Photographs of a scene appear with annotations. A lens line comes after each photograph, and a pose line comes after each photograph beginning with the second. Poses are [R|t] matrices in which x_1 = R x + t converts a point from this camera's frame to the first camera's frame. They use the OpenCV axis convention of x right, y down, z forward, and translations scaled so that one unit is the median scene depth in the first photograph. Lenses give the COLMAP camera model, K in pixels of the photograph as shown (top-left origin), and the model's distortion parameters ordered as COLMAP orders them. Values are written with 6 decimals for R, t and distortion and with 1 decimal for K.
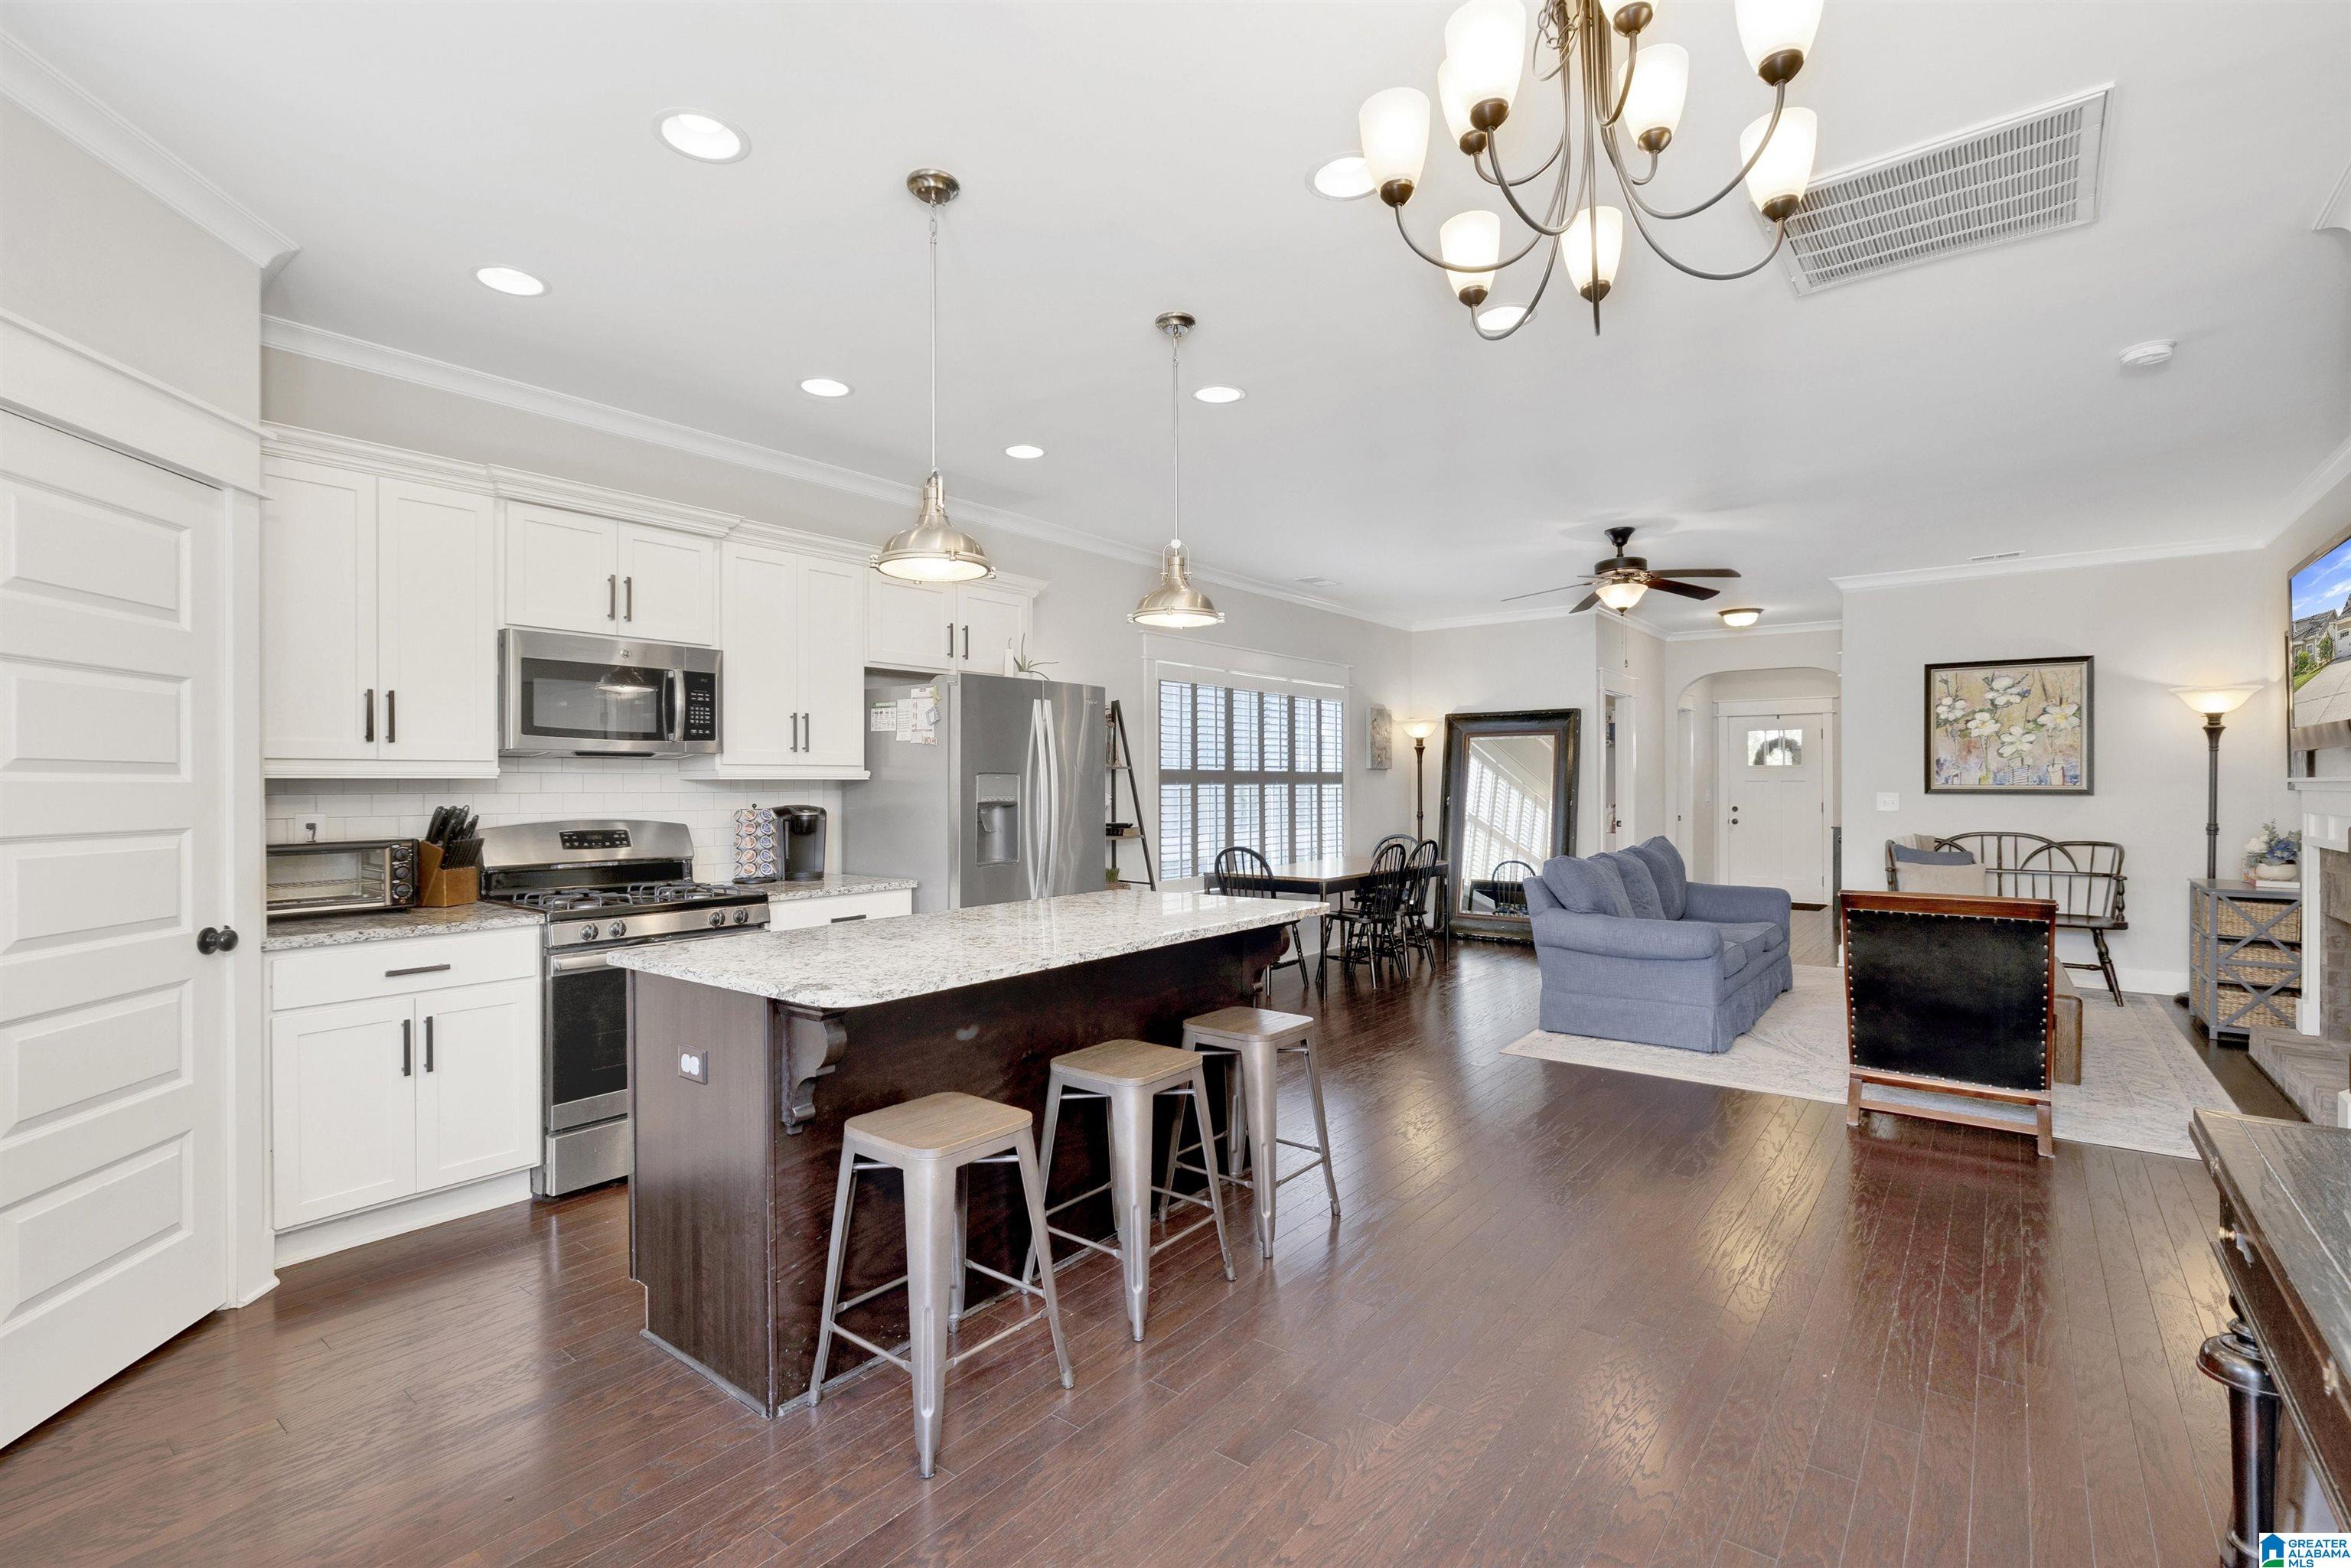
lens RADIAL K [[1095.7, 0, 1179.6], [0, 1095.7, 786.9], [0, 0, 1]] dist [-0.016556, 0.002756]
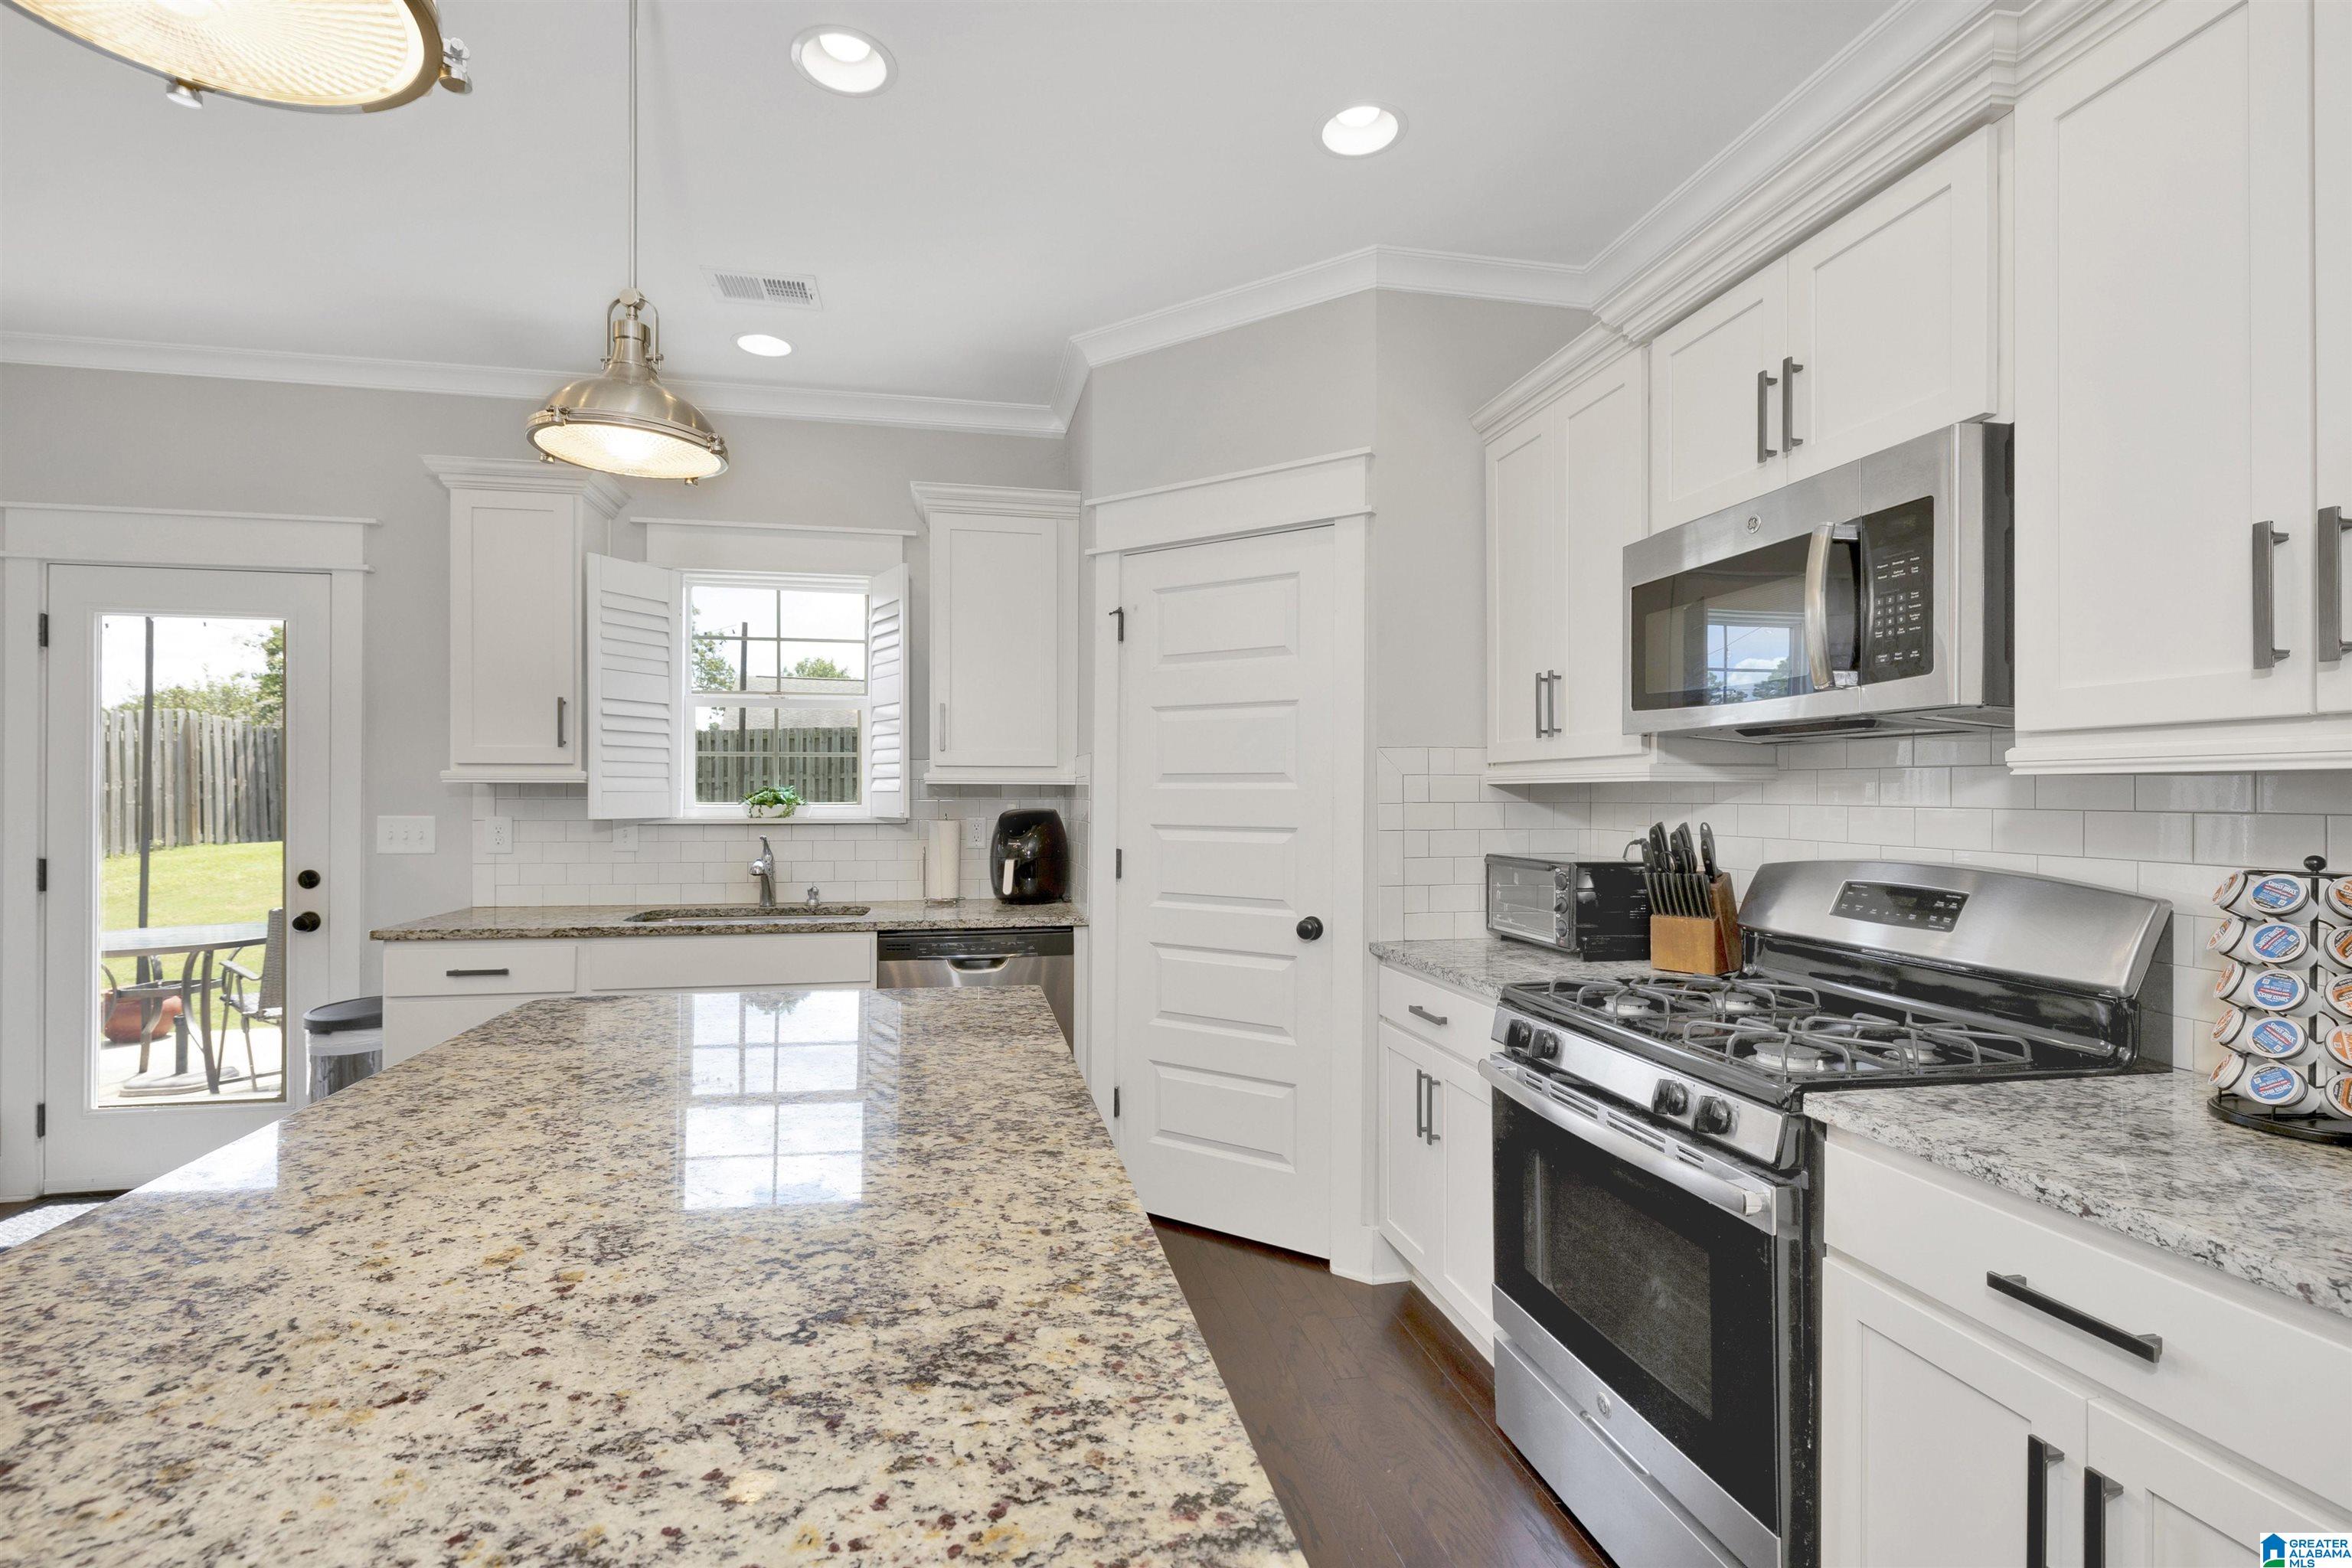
lens RADIAL K [[1034.9, 0, 1166.3], [0, 1034.9, 786.2], [0, 0, 1]] dist [0.003789, 0.000763]
pose [[-0.652811, -0.003155, -0.757514, 0.012822], [-0.000847, 0.999994, -0.003435, -0.001074], [0.757520, -0.001601, -0.652810, 0.585650]]
